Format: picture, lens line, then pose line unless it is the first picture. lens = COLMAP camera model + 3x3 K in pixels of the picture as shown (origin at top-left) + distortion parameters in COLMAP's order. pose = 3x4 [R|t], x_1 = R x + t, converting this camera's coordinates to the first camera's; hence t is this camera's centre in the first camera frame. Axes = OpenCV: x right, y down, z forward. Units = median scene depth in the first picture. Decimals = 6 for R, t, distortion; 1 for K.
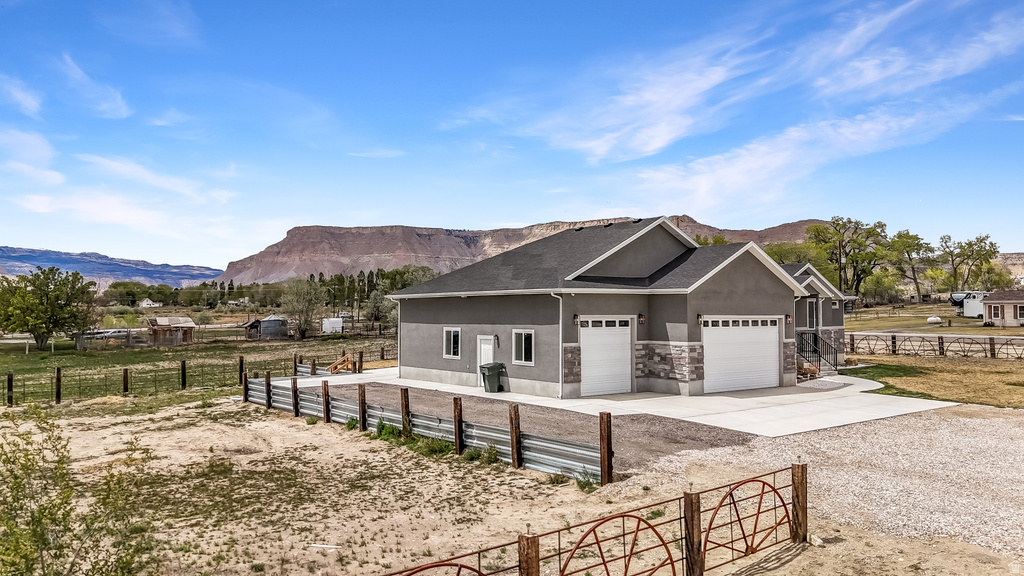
lens RADIAL K [[754.9, 0, 512.0], [0, 754.9, 288.0], [0, 0, 1]] dist [0.076674, -0.079157]
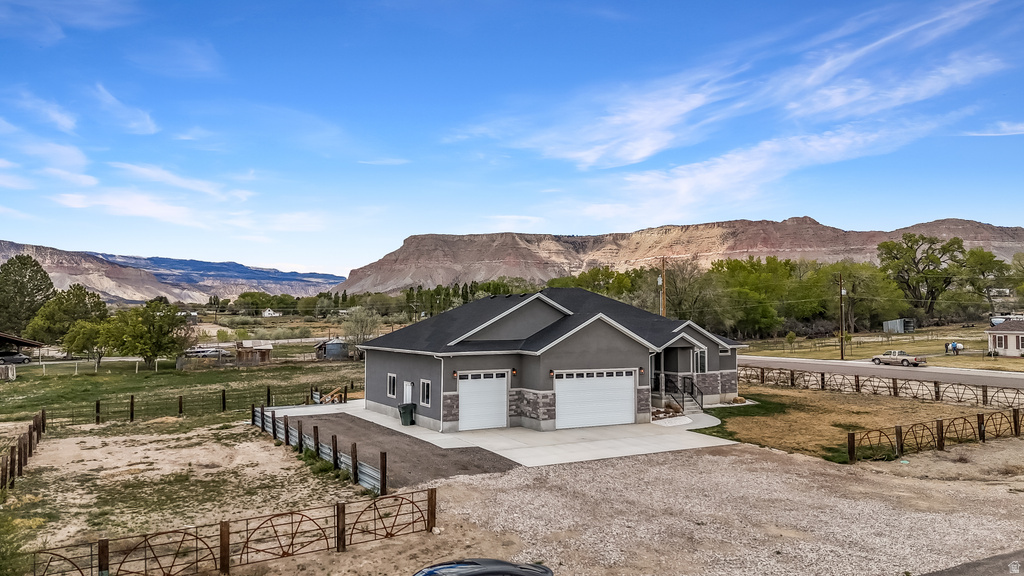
lens RADIAL K [[754.4, 0, 512.5], [0, 754.4, 283.0], [0, 0, 1]] dist [0.078360, -0.081713]
pose [[0.989163, -0.005543, -0.146715, 0.335756], [0.003625, 0.999904, -0.013339, -0.090889], [0.146775, 0.012662, 0.989089, -0.296630]]
